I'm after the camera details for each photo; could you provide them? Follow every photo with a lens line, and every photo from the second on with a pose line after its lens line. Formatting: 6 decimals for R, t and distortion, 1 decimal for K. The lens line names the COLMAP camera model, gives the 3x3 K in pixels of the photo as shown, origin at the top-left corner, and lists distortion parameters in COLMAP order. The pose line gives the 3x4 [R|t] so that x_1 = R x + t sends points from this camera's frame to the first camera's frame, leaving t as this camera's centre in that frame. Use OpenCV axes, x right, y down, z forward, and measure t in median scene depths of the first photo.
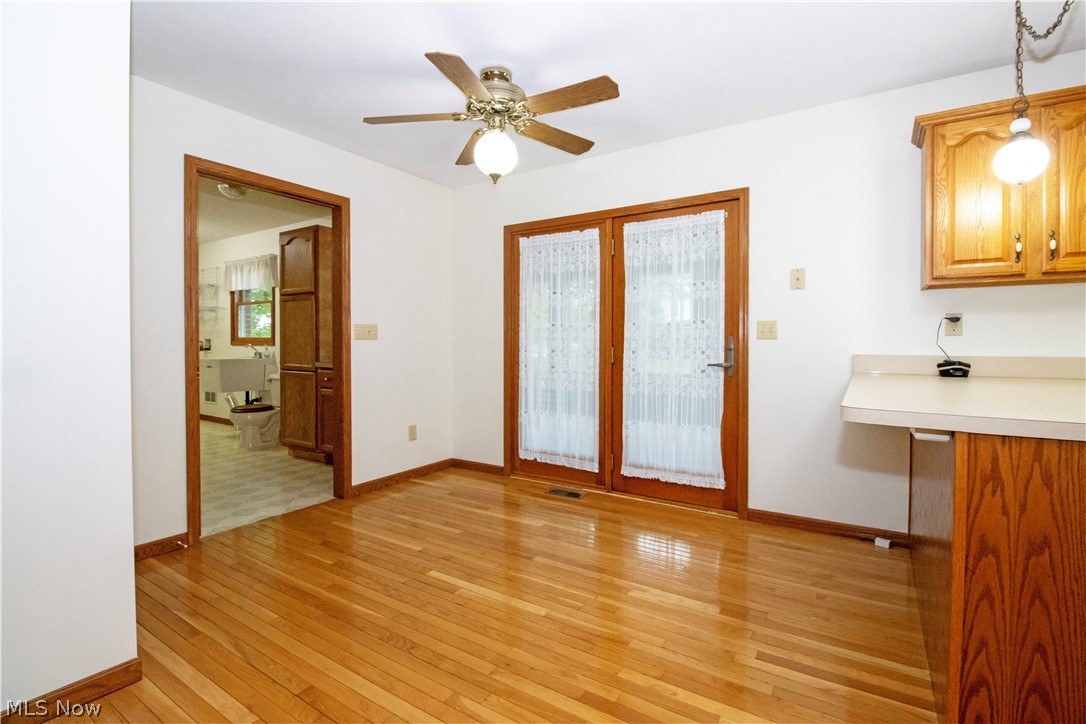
lens RADIAL K [[498.2, 0, 543.0], [0, 498.2, 362.0], [0, 0, 1]] dist [-0.000322, -0.015608]
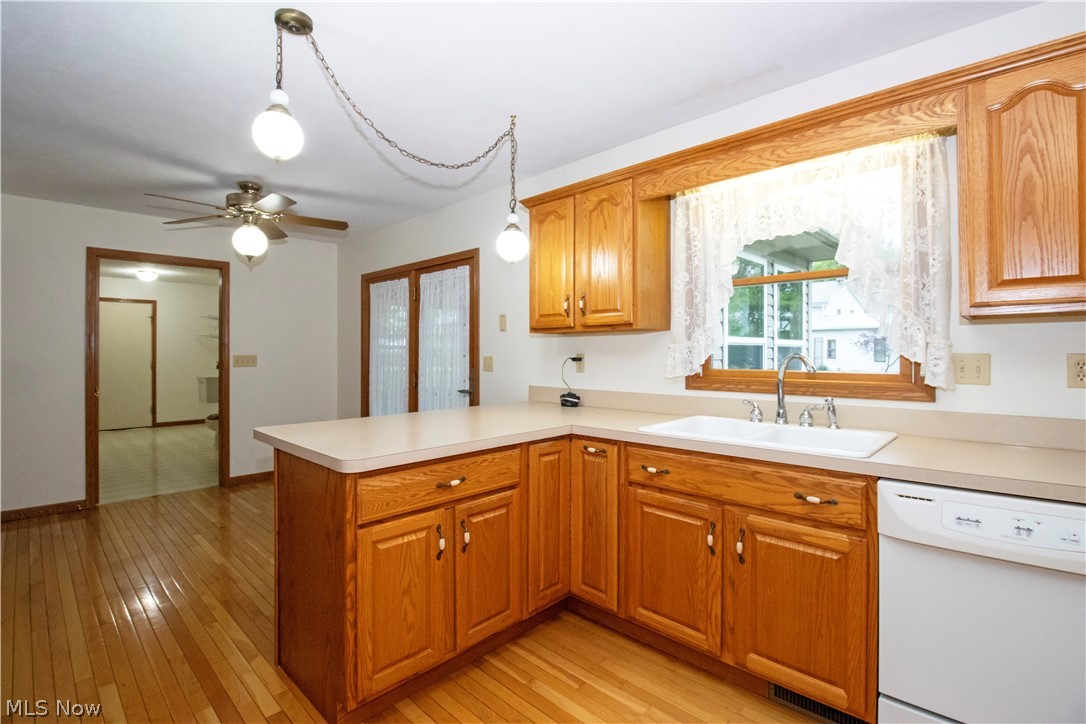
lens RADIAL K [[509.1, 0, 543.0], [0, 509.1, 362.0], [0, 0, 1]] dist [-0.023390, -0.000031]
pose [[0.983149, 0.003890, -0.182764, 0.803864], [-0.007994, 0.999732, -0.021721, -0.041898], [0.182630, 0.022816, 0.982917, -0.205593]]
